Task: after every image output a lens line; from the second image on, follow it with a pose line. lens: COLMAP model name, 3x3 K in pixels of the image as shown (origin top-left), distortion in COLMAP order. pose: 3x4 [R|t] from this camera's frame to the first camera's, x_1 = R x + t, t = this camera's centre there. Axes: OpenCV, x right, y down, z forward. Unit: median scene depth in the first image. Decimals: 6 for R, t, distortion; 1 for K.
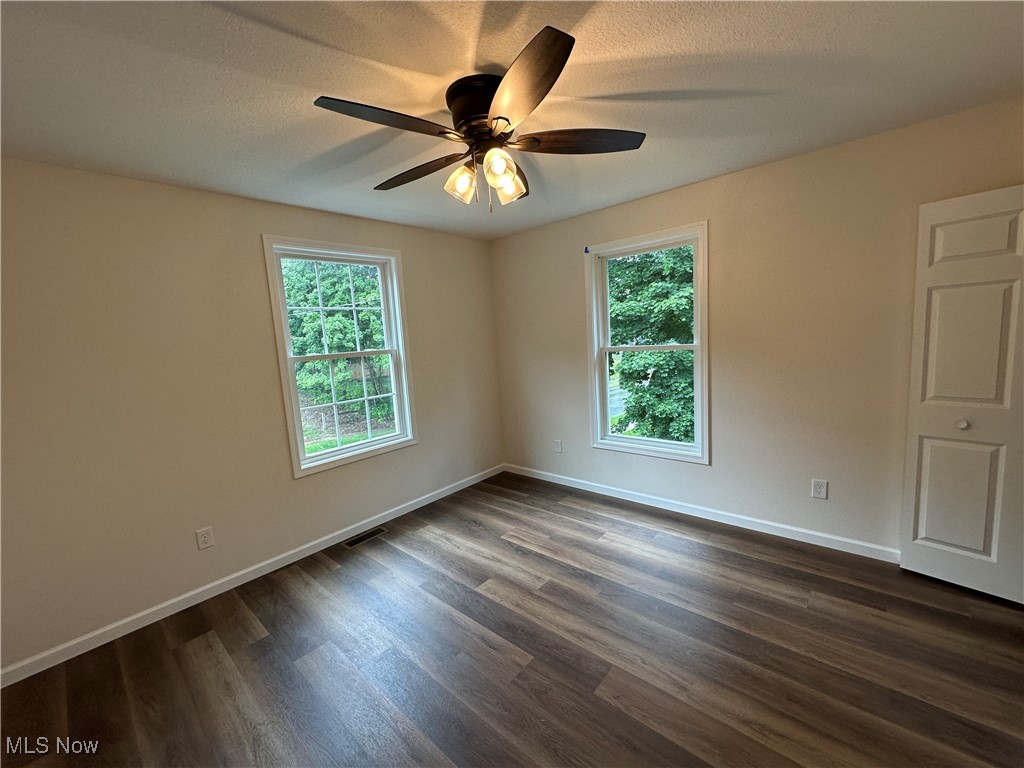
lens RADIAL K [[408.1, 0, 512.0], [0, 408.1, 384.0], [0, 0, 1]] dist [-0.002025, -0.000117]
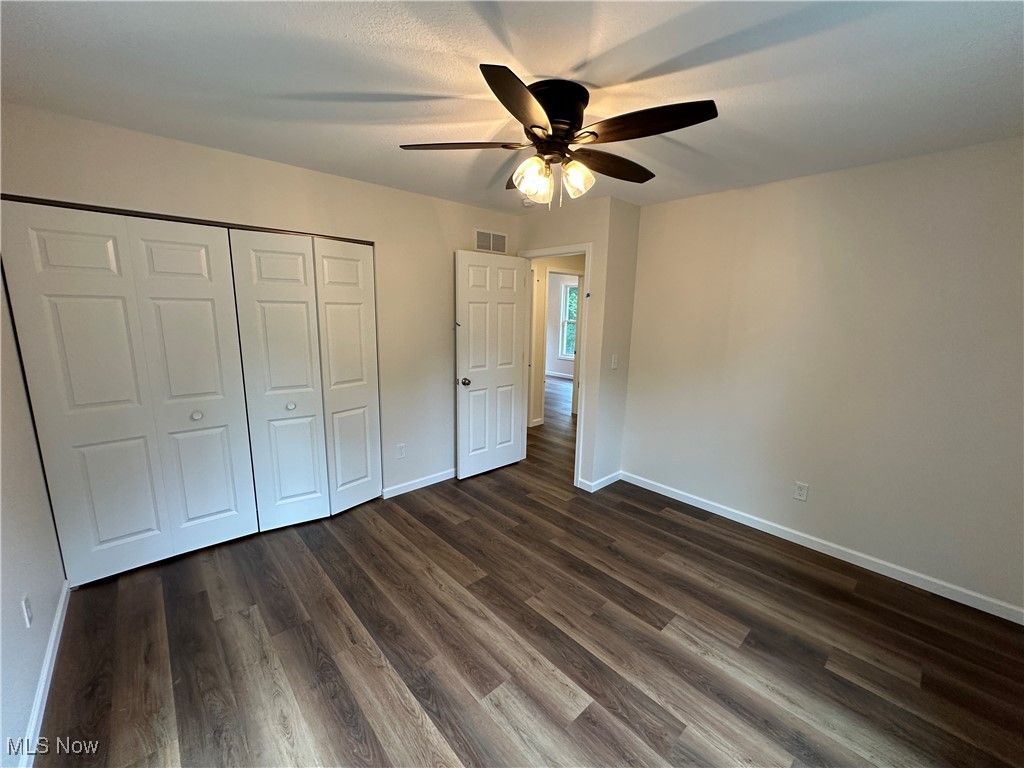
lens RADIAL K [[405.8, 0, 519.4], [0, 405.8, 389.8], [0, 0, 1]] dist [-0.002888, -0.000217]
pose [[-0.995108, 0.023756, 0.095894, -0.053826], [0.051661, 0.952498, 0.300132, -0.246015], [-0.084209, 0.303618, -0.949065, 1.791003]]
